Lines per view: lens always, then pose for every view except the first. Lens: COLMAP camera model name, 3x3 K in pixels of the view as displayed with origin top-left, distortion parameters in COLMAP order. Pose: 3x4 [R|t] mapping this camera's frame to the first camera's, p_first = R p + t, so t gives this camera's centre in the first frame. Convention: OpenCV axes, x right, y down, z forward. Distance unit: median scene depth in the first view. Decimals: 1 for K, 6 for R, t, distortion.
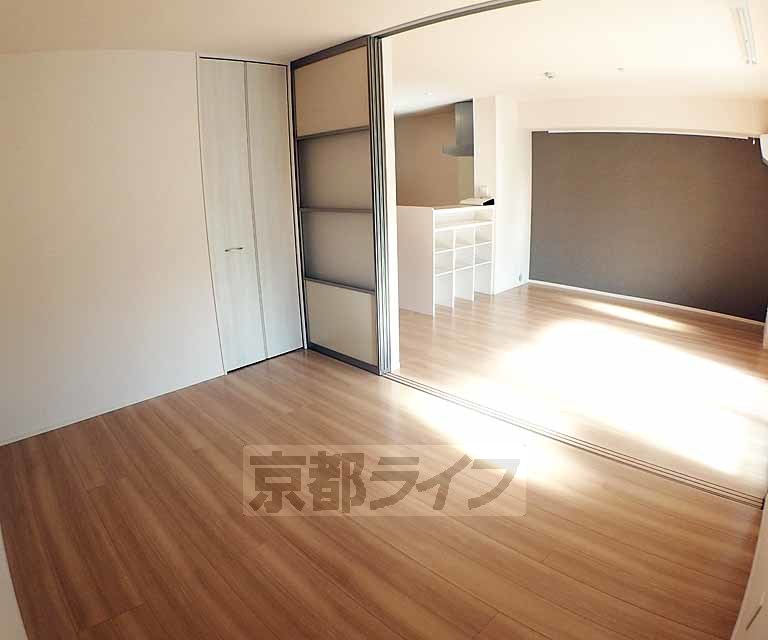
lens RADIAL K [[496.0, 0, 384.0], [0, 496.0, 320.0], [0, 0, 1]] dist [-0.223983, 0.037809]
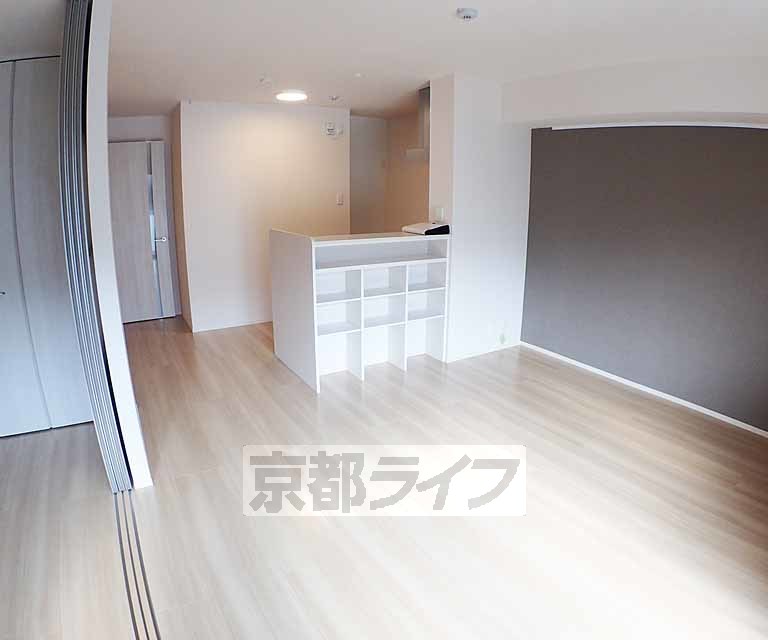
lens RADIAL K [[496.0, 0, 384.0], [0, 496.0, 320.0], [0, 0, 1]] dist [-0.223983, 0.037809]
pose [[0.969751, 0.088505, -0.227485, 0.308451], [-0.094637, 0.995381, -0.016169, -0.097415], [0.225003, 0.037208, 0.973647, 0.309511]]
